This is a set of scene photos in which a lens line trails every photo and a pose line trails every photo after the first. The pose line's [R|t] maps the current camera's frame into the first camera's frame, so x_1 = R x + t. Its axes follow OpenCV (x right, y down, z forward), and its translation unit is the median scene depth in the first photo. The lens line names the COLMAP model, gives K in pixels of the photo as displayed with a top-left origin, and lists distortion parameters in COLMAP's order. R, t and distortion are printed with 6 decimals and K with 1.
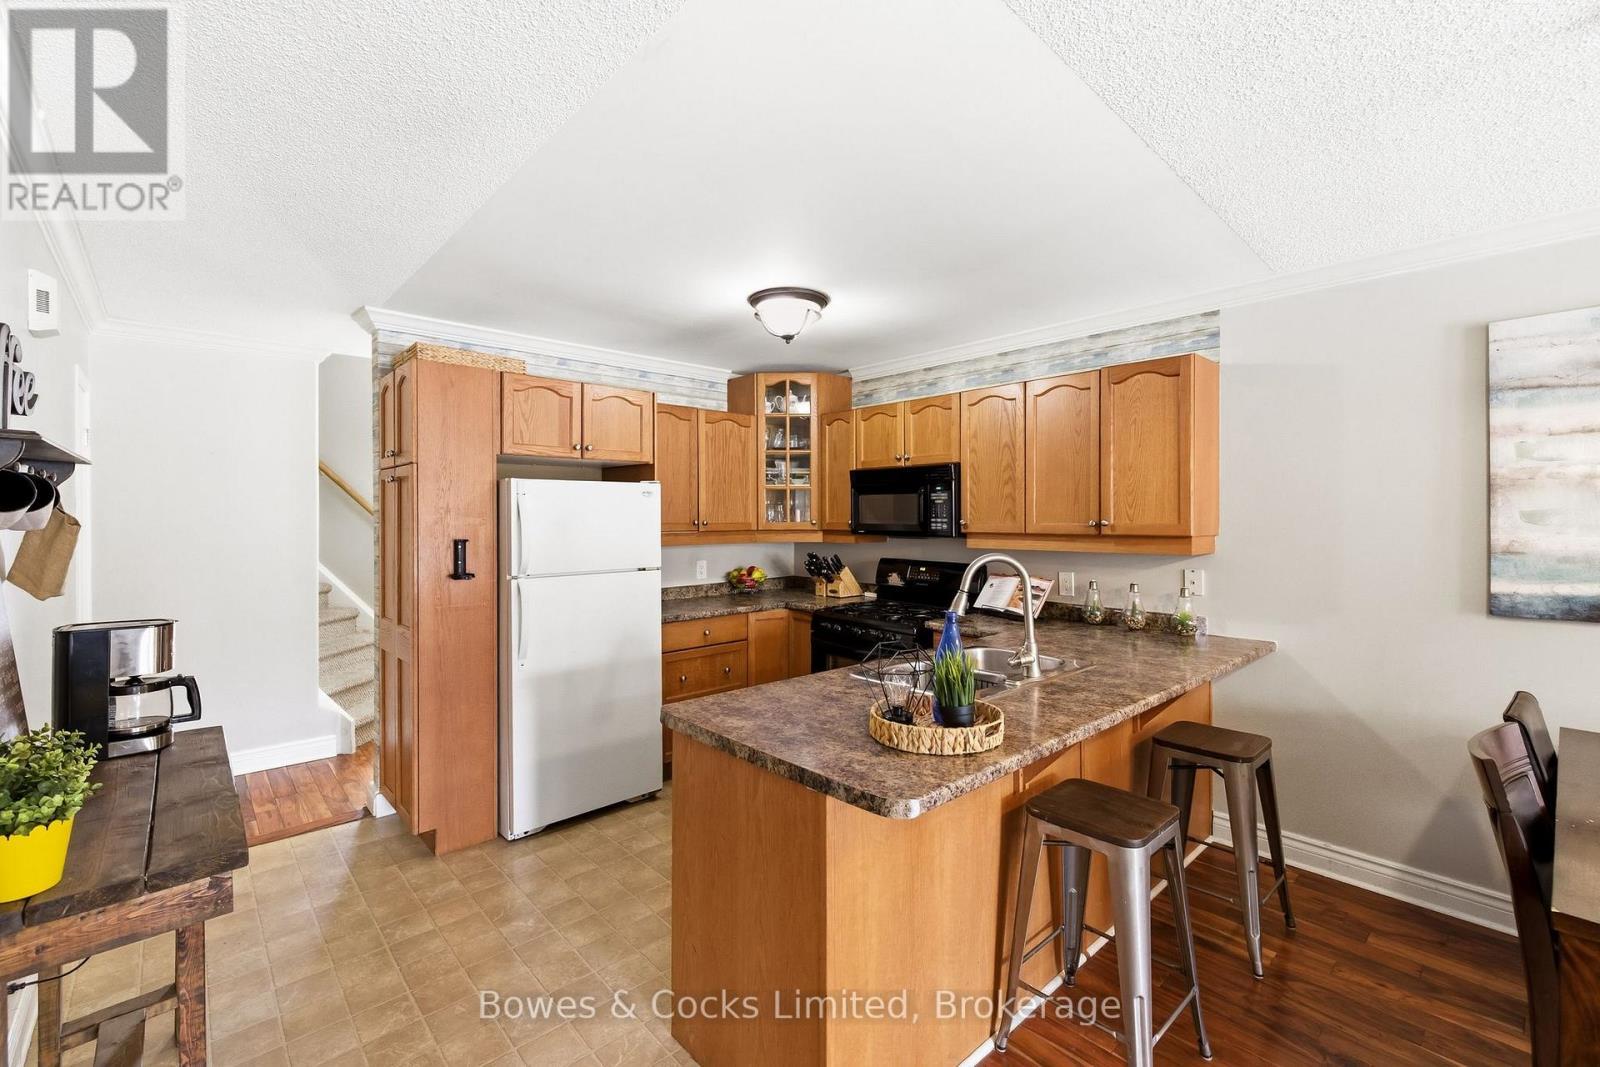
lens RADIAL K [[689.0, 0, 799.3], [0, 689.0, 523.3], [0, 0, 1]] dist [0.003361, 0.000505]
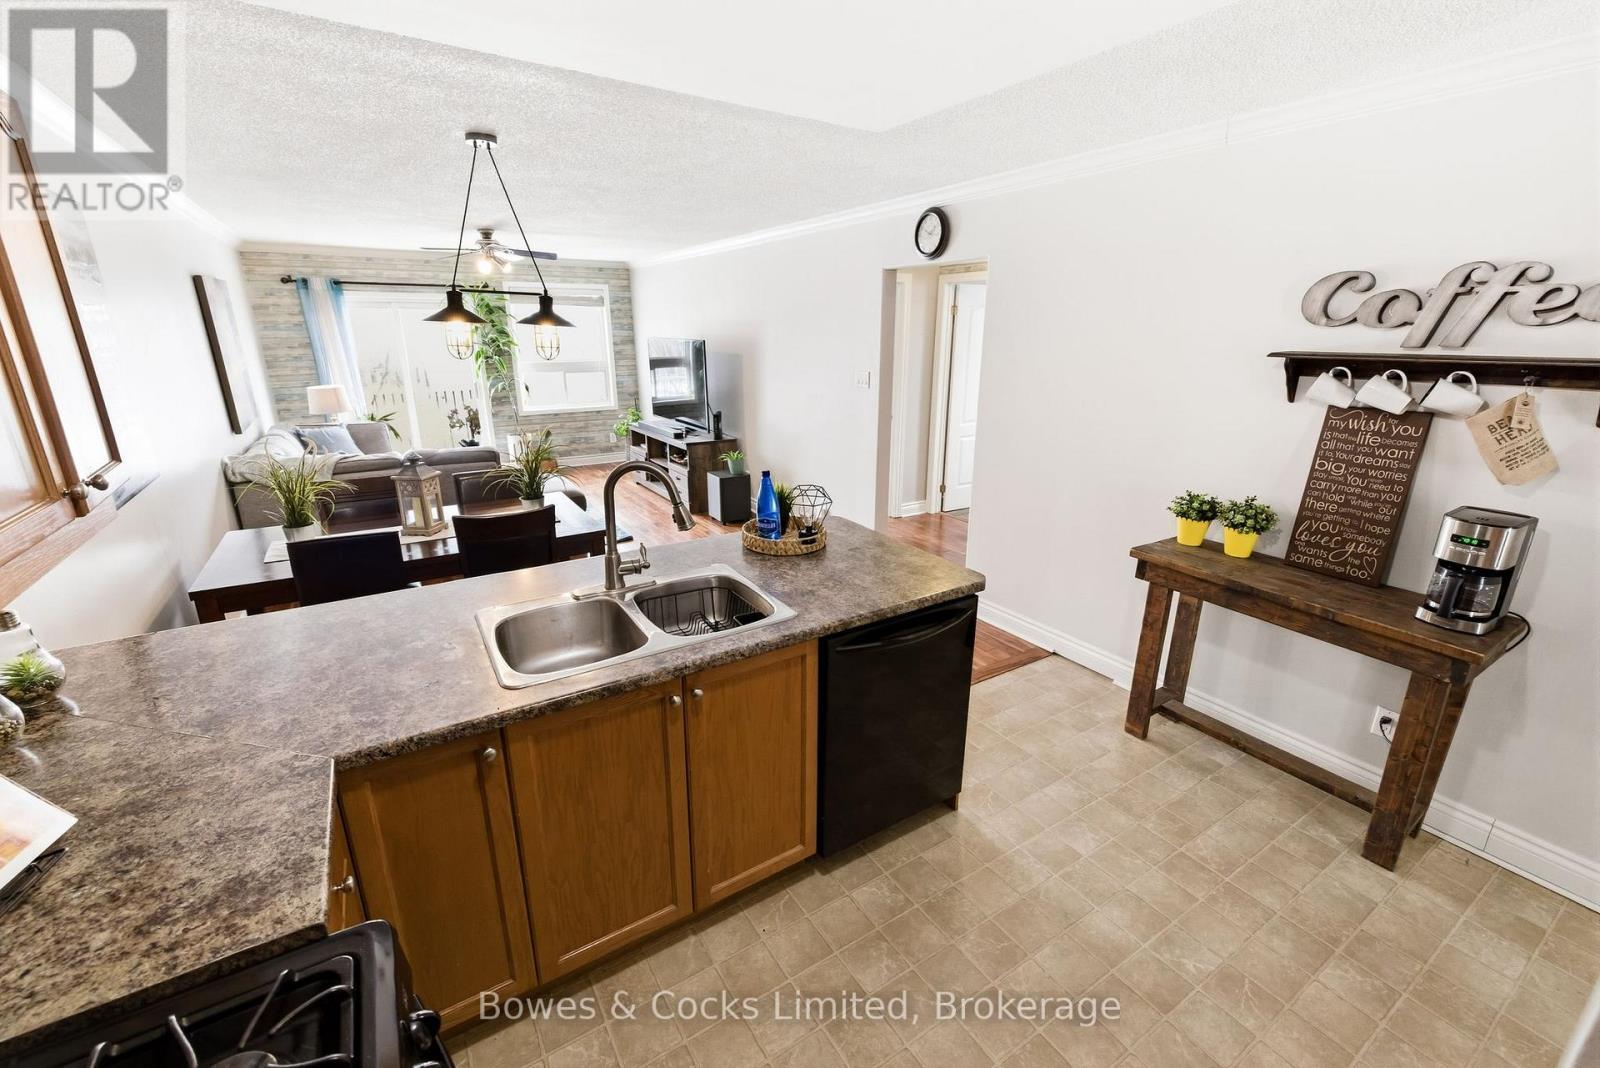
lens RADIAL K [[669.8, 0, 798.3], [0, 669.8, 530.5], [0, 0, 1]] dist [0.003617, 0.001122]
pose [[-0.985654, -0.048845, 0.161556, -0.037732], [0.001929, 0.953886, 0.300163, -0.083751], [-0.168768, 0.296168, -0.940107, 1.178875]]
